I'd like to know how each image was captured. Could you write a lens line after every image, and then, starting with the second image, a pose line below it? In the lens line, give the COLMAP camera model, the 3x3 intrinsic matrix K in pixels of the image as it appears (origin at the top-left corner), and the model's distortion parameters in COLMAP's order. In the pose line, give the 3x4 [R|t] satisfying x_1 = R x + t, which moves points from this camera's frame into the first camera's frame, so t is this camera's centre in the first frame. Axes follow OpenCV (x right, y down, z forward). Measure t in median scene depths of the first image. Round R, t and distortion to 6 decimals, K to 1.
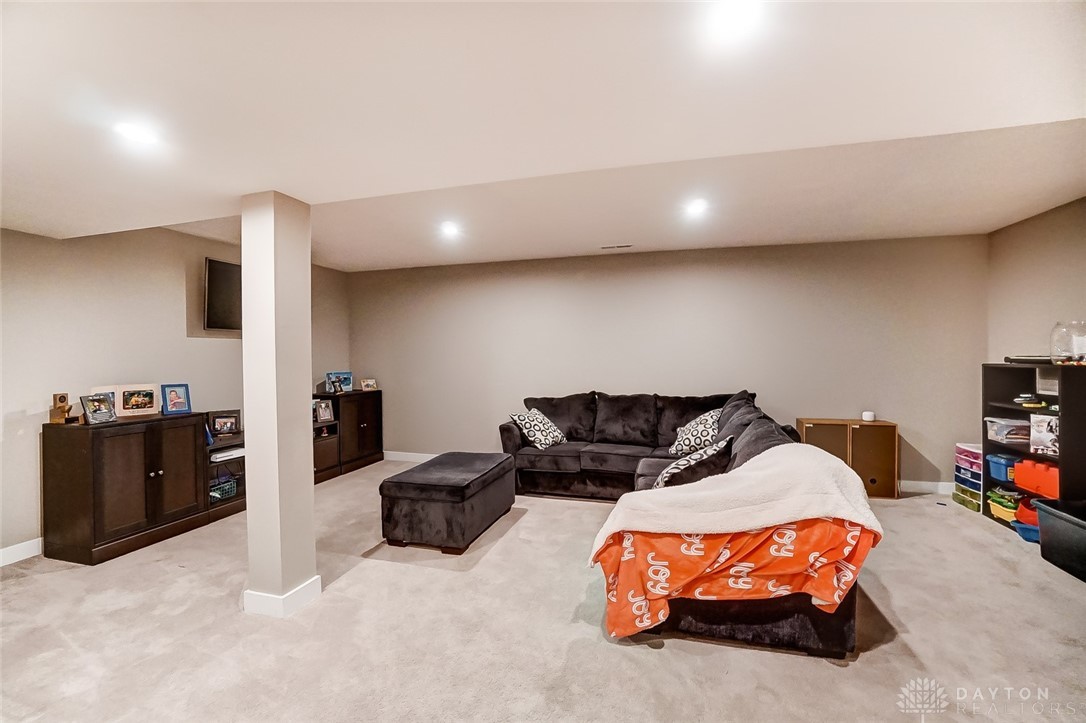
lens RADIAL K [[487.6, 0, 516.5], [0, 487.6, 354.8], [0, 0, 1]] dist [-0.061097, 0.021367]
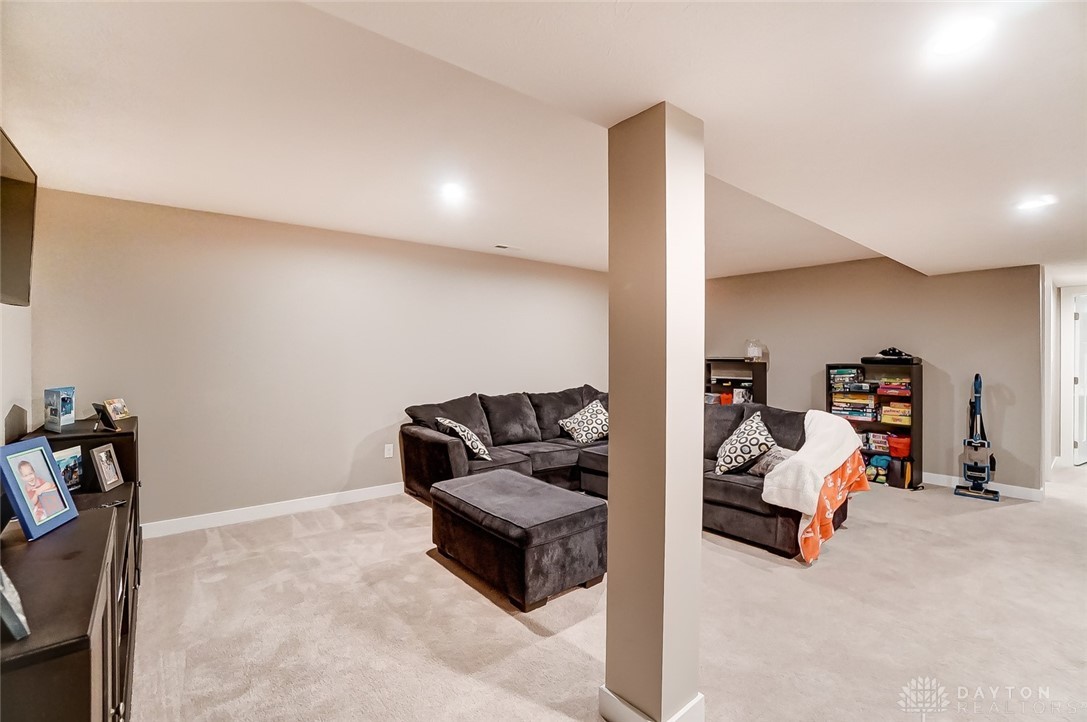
lens RADIAL K [[488.0, 0, 537.8], [0, 488.0, 357.8], [0, 0, 1]] dist [-0.061097, 0.021367]
pose [[0.547476, -0.001241, 0.836820, -0.855716], [-0.005526, 0.999972, 0.005099, 0.000049], [-0.836803, -0.007416, 0.547454, 0.571282]]
